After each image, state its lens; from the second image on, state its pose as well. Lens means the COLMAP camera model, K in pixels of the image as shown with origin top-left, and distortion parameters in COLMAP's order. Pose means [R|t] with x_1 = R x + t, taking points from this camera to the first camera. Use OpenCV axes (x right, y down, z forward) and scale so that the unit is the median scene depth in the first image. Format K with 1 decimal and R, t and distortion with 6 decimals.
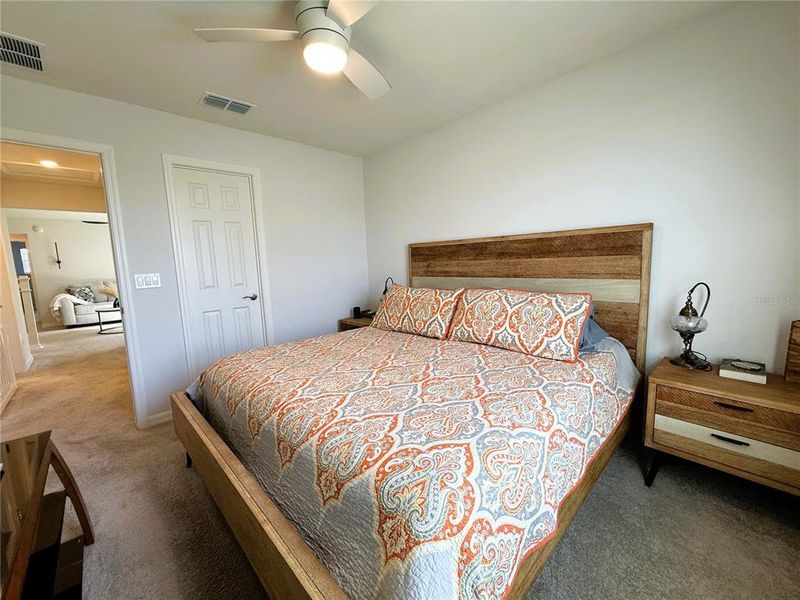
lens RADIAL K [[328.9, 0, 396.6], [0, 328.9, 299.9], [0, 0, 1]] dist [-0.001822, -0.000210]
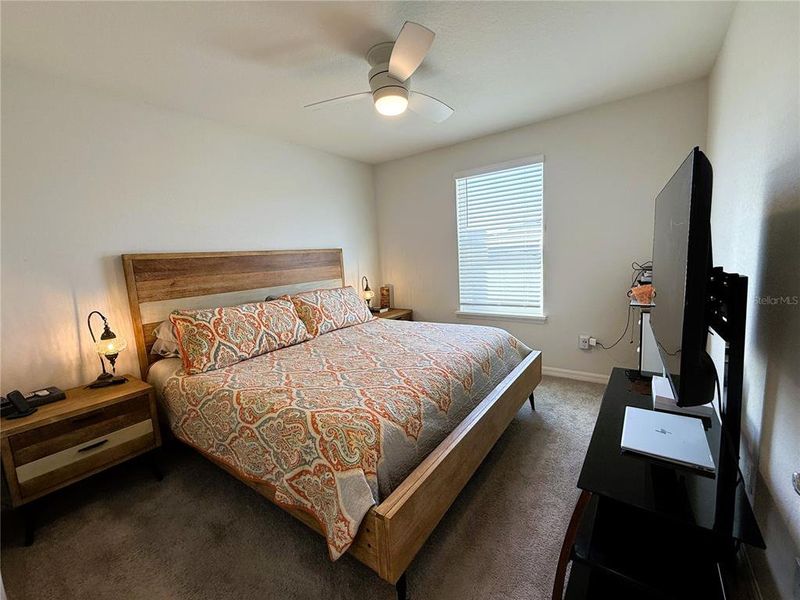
lens RADIAL K [[360.3, 0, 395.4], [0, 360.3, 303.3], [0, 0, 1]] dist [-0.002328, -0.000141]
pose [[-0.212694, -0.088817, 0.973074, -1.034924], [0.172779, 0.976749, 0.126918, -0.099811], [-0.961722, 0.195121, -0.192403, 0.864660]]
